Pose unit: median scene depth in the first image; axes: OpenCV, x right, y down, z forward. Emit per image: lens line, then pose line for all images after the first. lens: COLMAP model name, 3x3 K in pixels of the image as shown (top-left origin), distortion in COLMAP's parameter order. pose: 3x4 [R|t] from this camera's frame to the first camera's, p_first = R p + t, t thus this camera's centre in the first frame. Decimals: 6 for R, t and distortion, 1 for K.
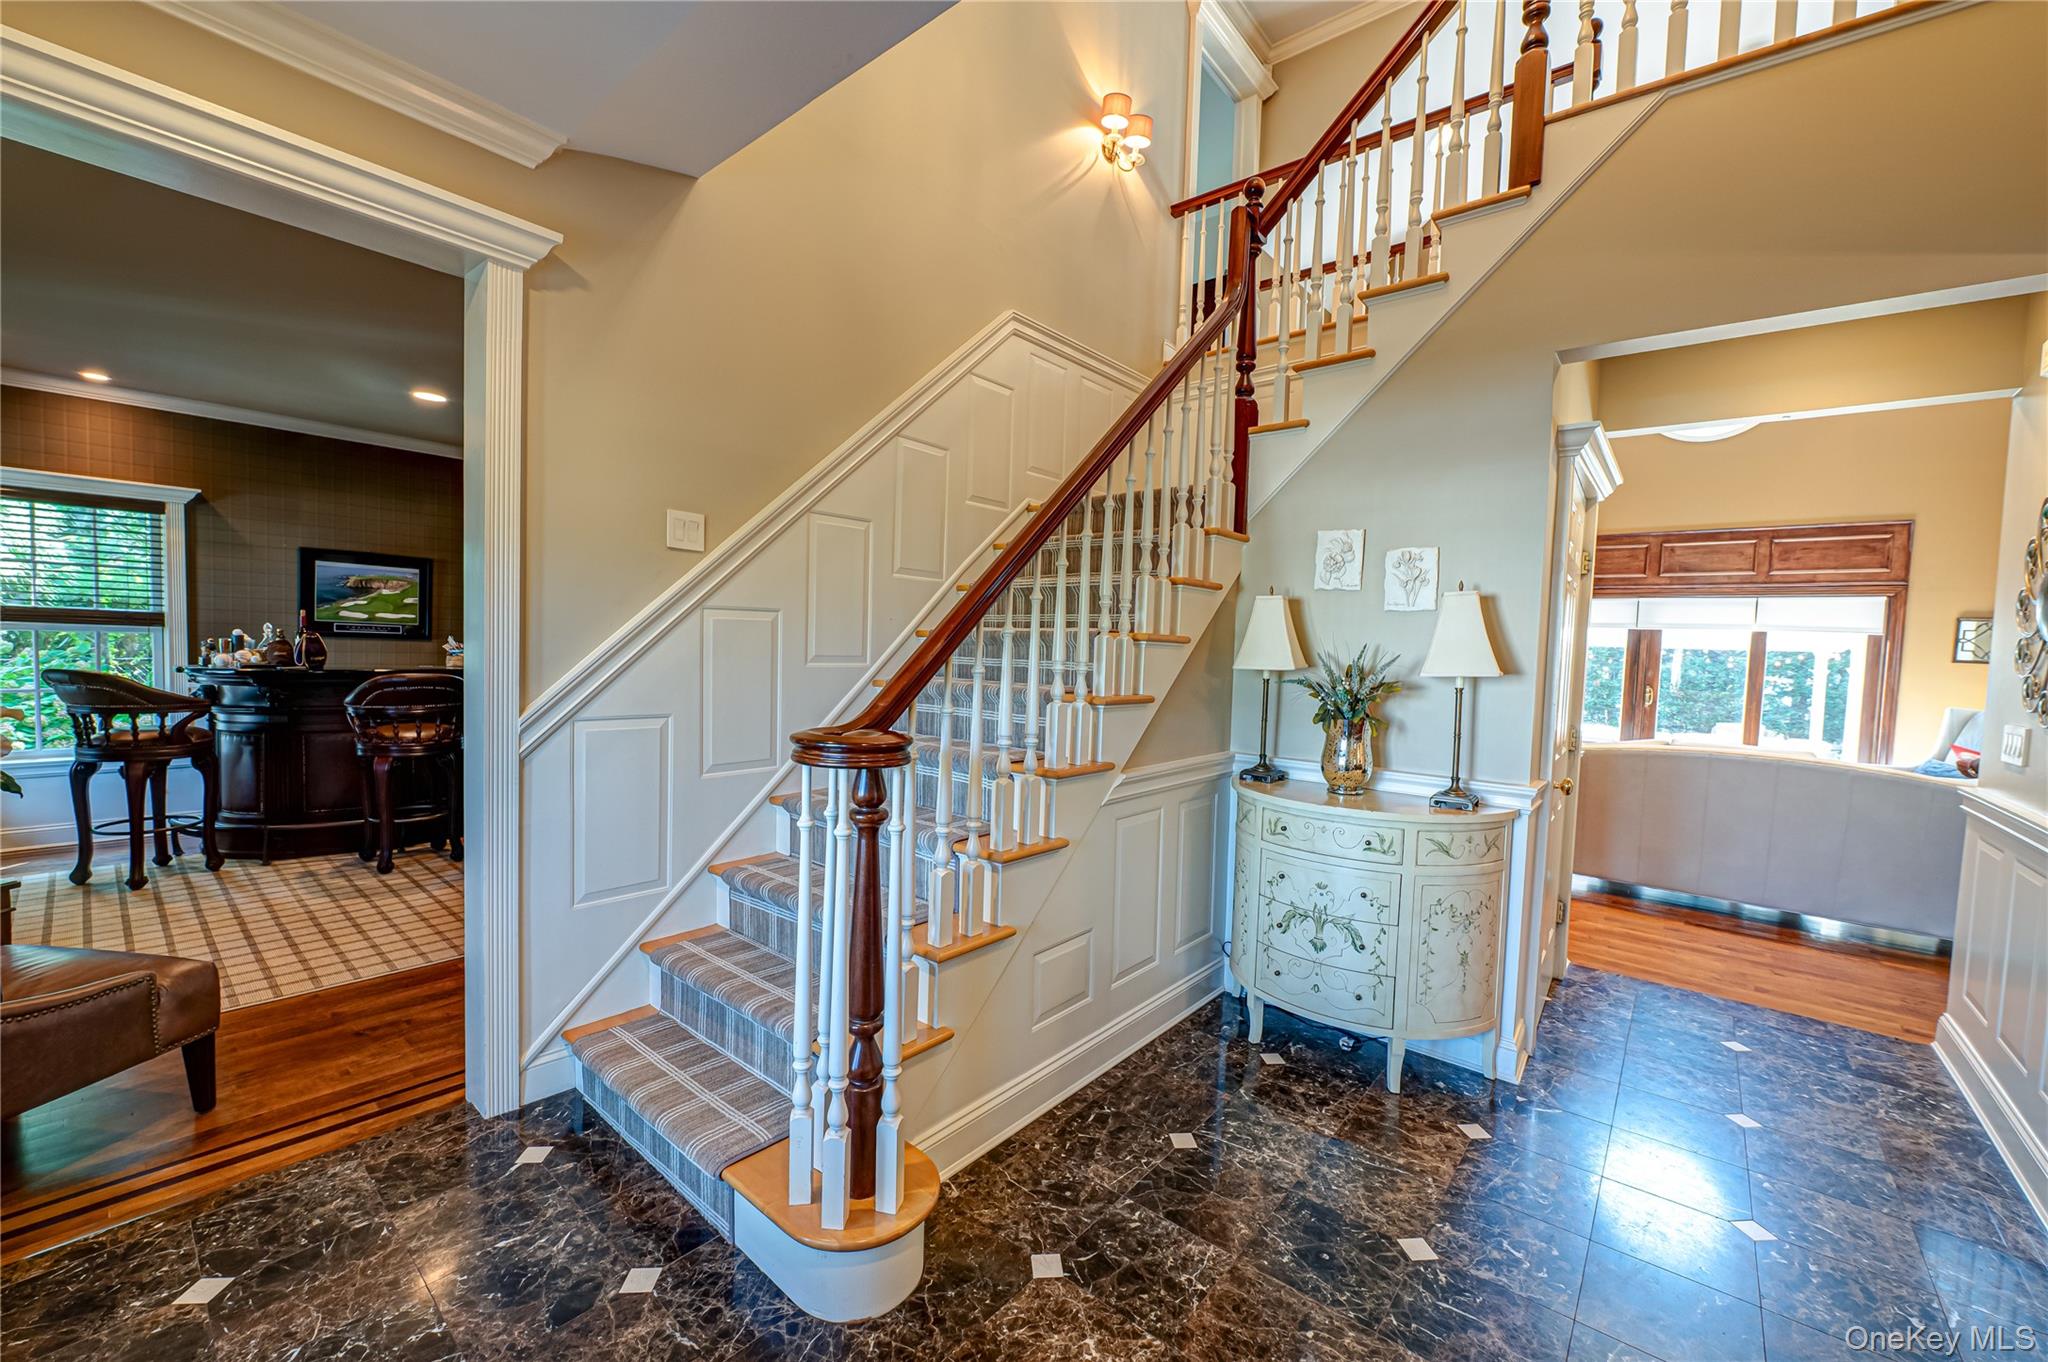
lens RADIAL K [[800.6, 0, 1024.3], [0, 800.6, 690.5], [0, 0, 1]] dist [-0.017933, -0.000559]
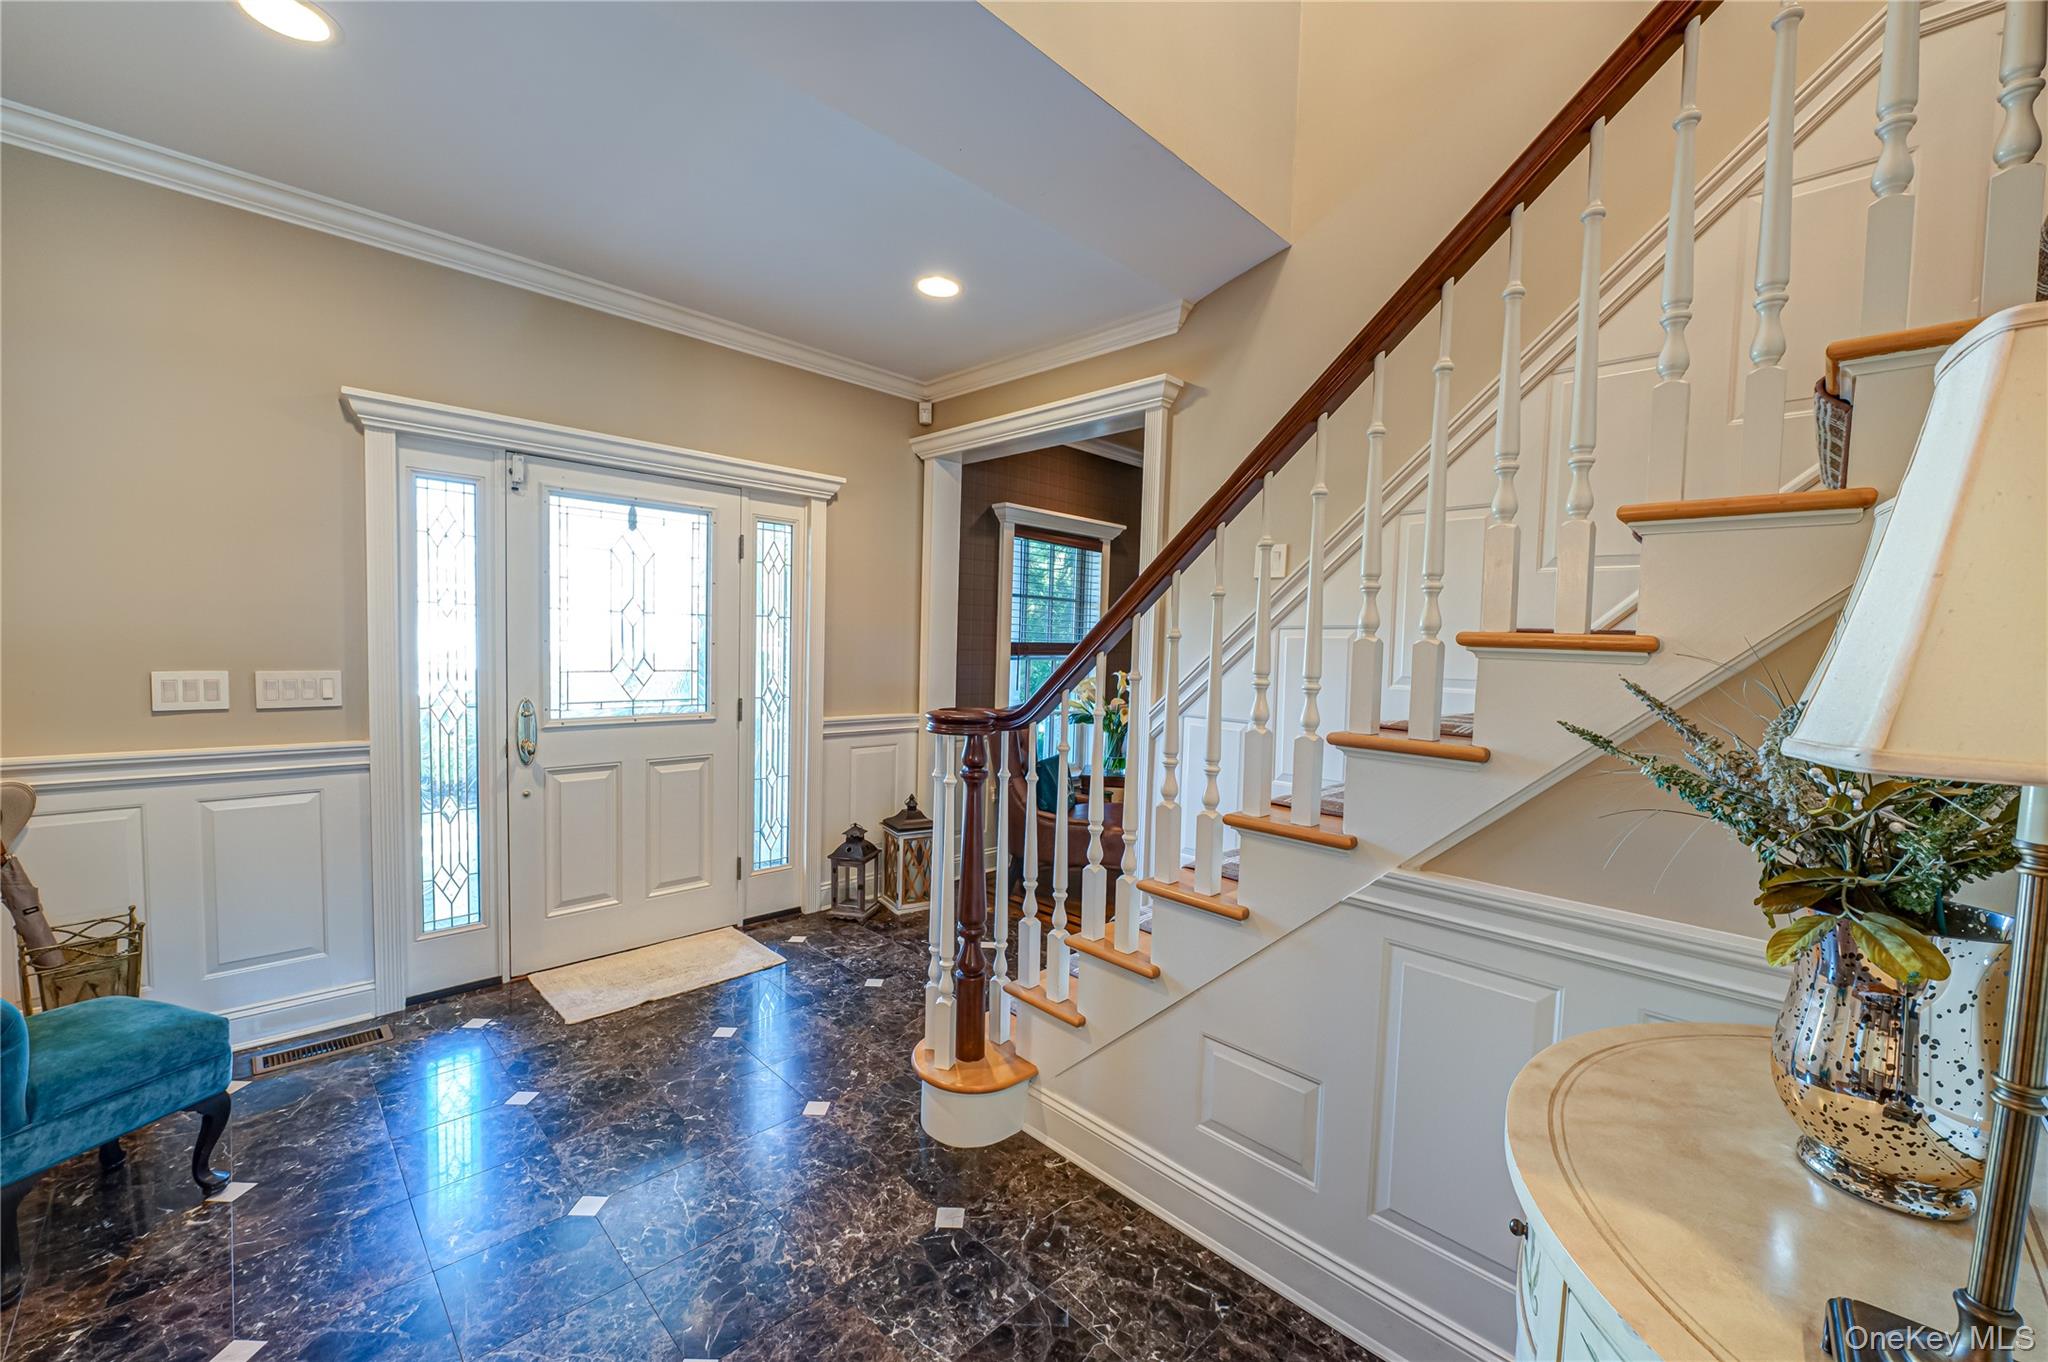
lens RADIAL K [[800.6, 0, 1036.0], [0, 800.6, 690.7], [0, 0, 1]] dist [-0.017933, -0.000559]
pose [[-0.088379, 0.021165, -0.995862, 1.002915], [-0.080583, 0.996345, 0.028326, -0.031066], [0.992822, 0.082753, -0.086350, 1.064056]]
